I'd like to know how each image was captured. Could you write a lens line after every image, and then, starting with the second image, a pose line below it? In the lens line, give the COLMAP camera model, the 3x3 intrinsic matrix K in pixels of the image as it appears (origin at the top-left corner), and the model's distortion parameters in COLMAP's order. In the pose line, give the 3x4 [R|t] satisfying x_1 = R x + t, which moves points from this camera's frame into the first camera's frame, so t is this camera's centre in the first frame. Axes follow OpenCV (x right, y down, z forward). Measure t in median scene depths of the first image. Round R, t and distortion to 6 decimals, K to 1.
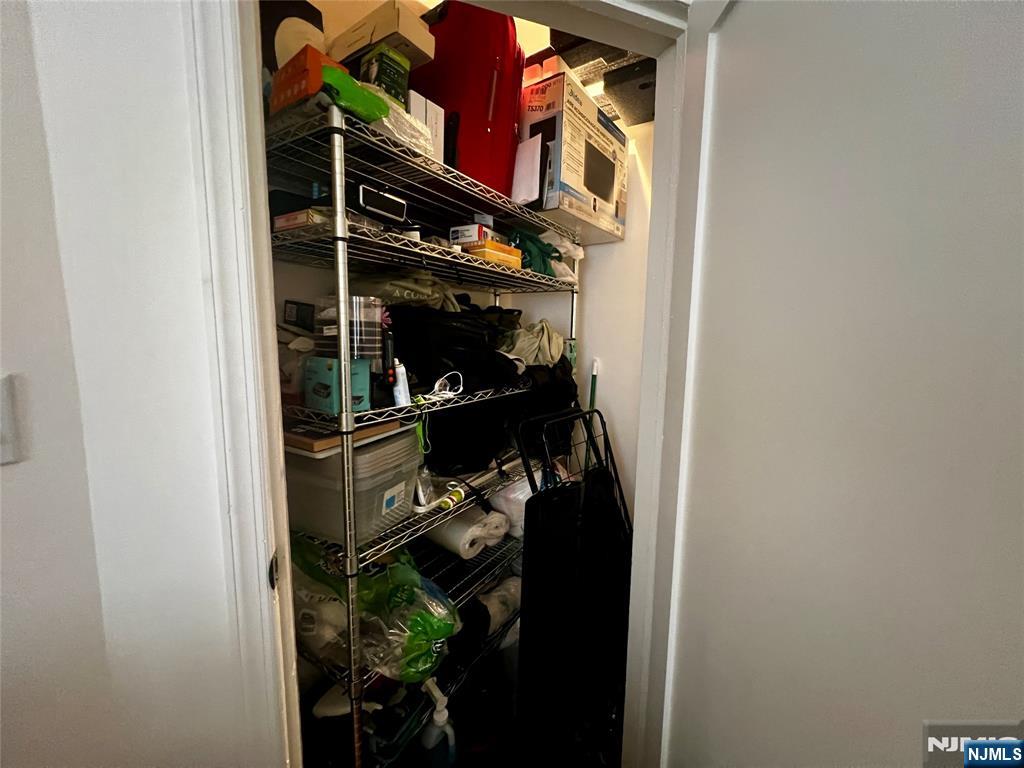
lens RADIAL K [[412.2, 0, 513.4], [0, 412.2, 383.9], [0, 0, 1]] dist [-0.000702, -0.000026]
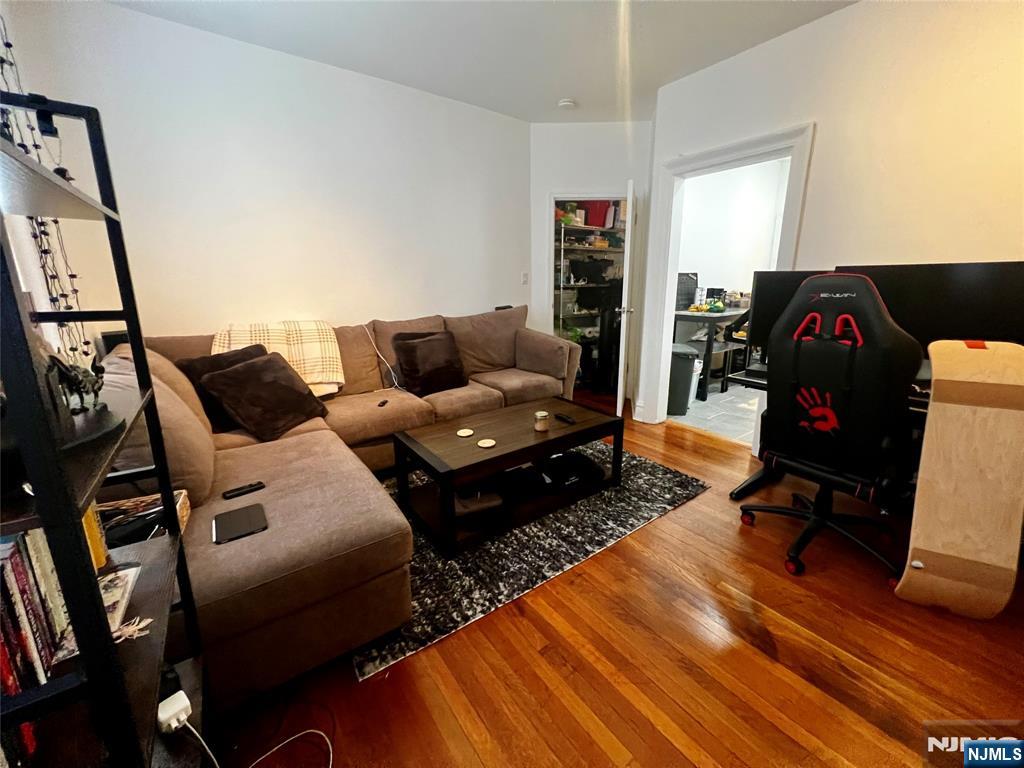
lens RADIAL K [[412.2, 0, 515.3], [0, 412.2, 380.7], [0, 0, 1]] dist [-0.000702, -0.000026]
pose [[0.938647, 0.060983, -0.339445, 0.650847], [-0.020183, 0.992269, 0.122457, 0.494443], [0.344288, -0.108093, 0.932621, -3.112617]]
